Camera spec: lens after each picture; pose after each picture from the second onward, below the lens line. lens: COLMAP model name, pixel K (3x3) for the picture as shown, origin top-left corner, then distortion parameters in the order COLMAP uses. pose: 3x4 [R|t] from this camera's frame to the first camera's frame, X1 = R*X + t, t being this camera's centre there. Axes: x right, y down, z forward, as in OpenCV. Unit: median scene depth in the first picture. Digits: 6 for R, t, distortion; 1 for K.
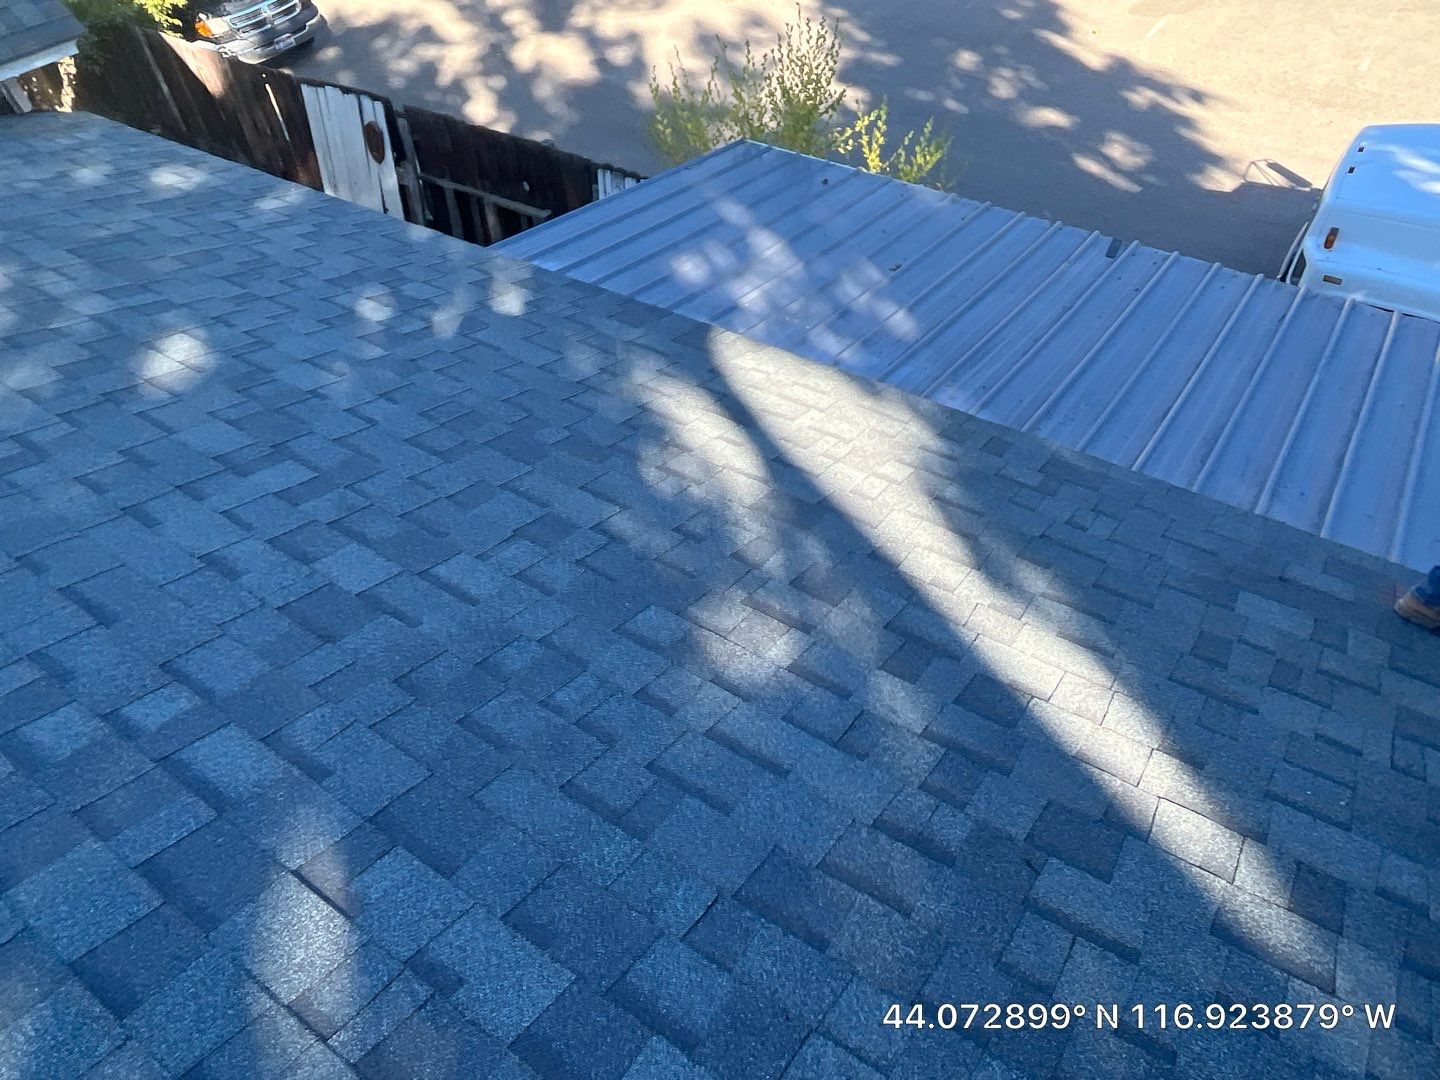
lens RADIAL K [[969.9, 0, 720.0], [0, 969.9, 540.0], [0, 0, 1]] dist [-0.004557, -0.004623]
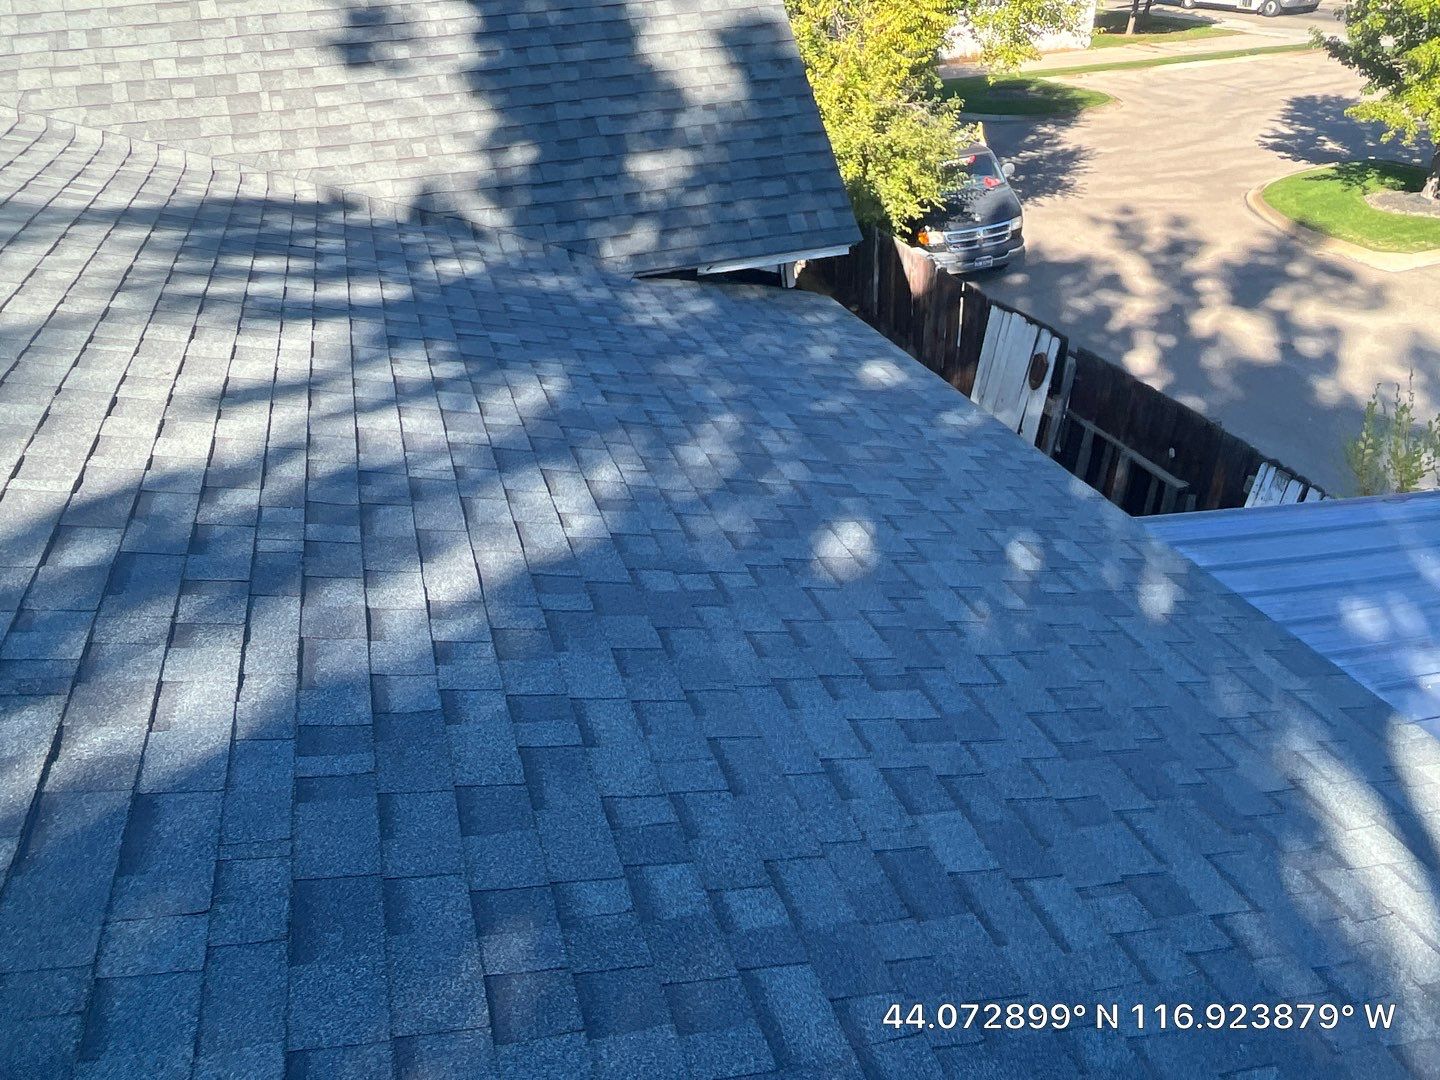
lens RADIAL K [[969.9, 0, 720.0], [0, 969.9, 540.0], [0, 0, 1]] dist [-0.004557, -0.004623]
pose [[0.800861, 0.340198, -0.492836, -0.084176], [-0.429850, 0.899564, -0.077551, -0.028427], [0.416954, 0.273953, 0.866660, -0.000816]]
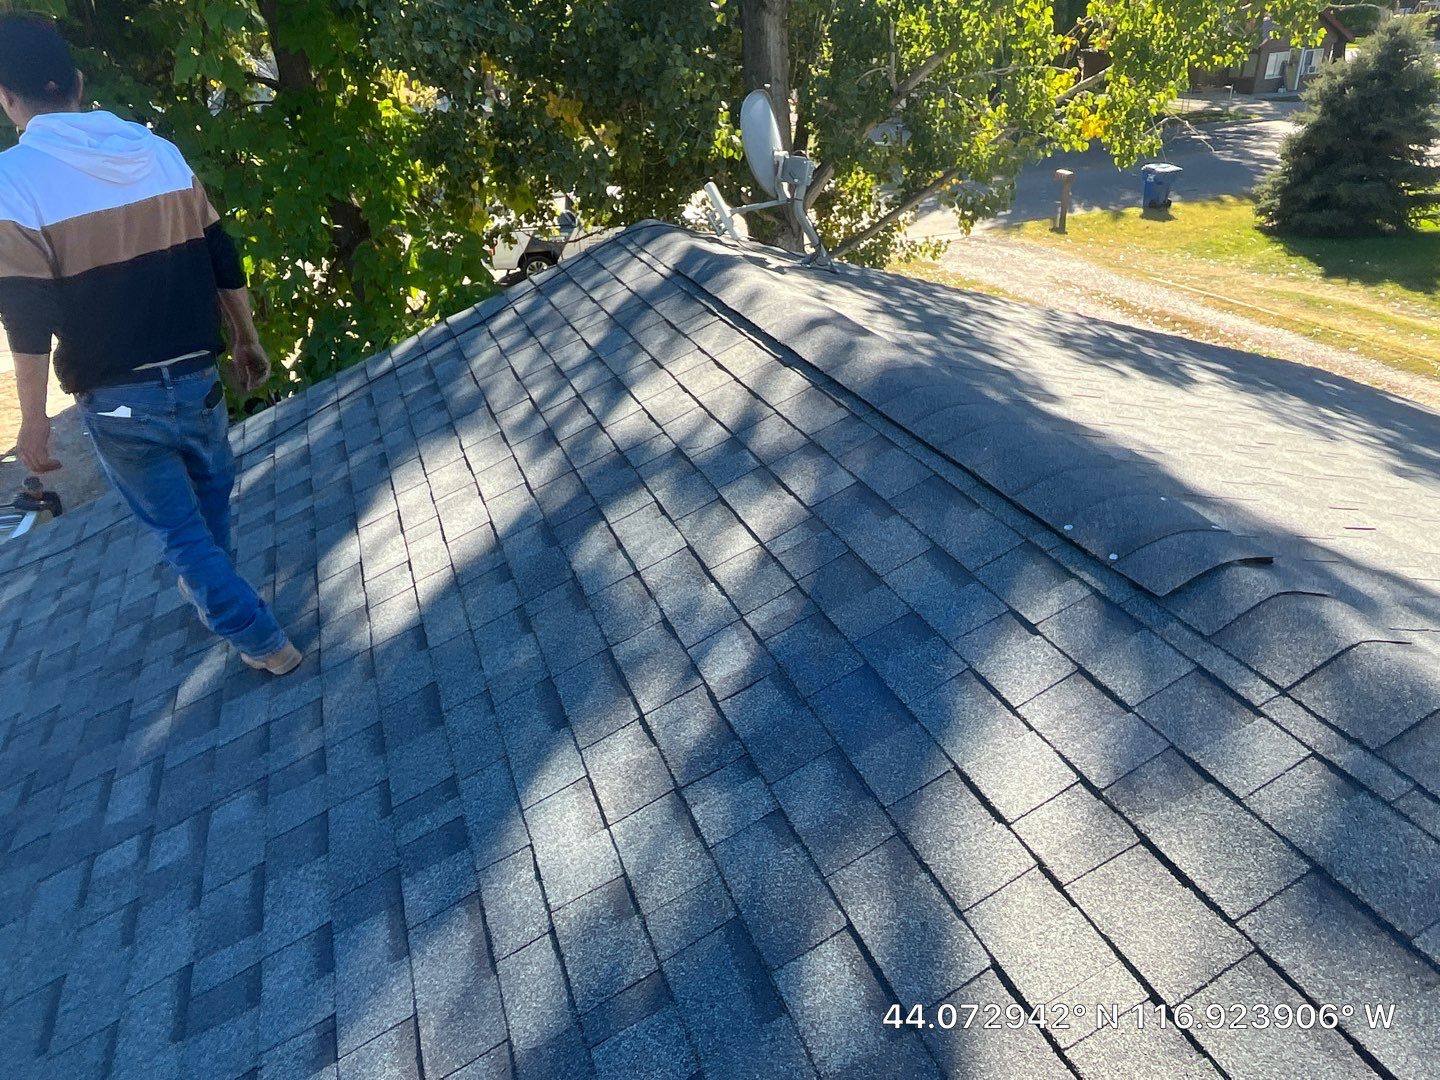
lens RADIAL K [[969.9, 0, 720.0], [0, 969.9, 540.0], [0, 0, 1]] dist [-0.004557, -0.004623]
pose [[-0.818498, -0.205145, 0.536634, -0.627733], [0.471714, 0.293217, 0.831571, -0.214028], [-0.327943, 0.933777, -0.143228, 0.192508]]
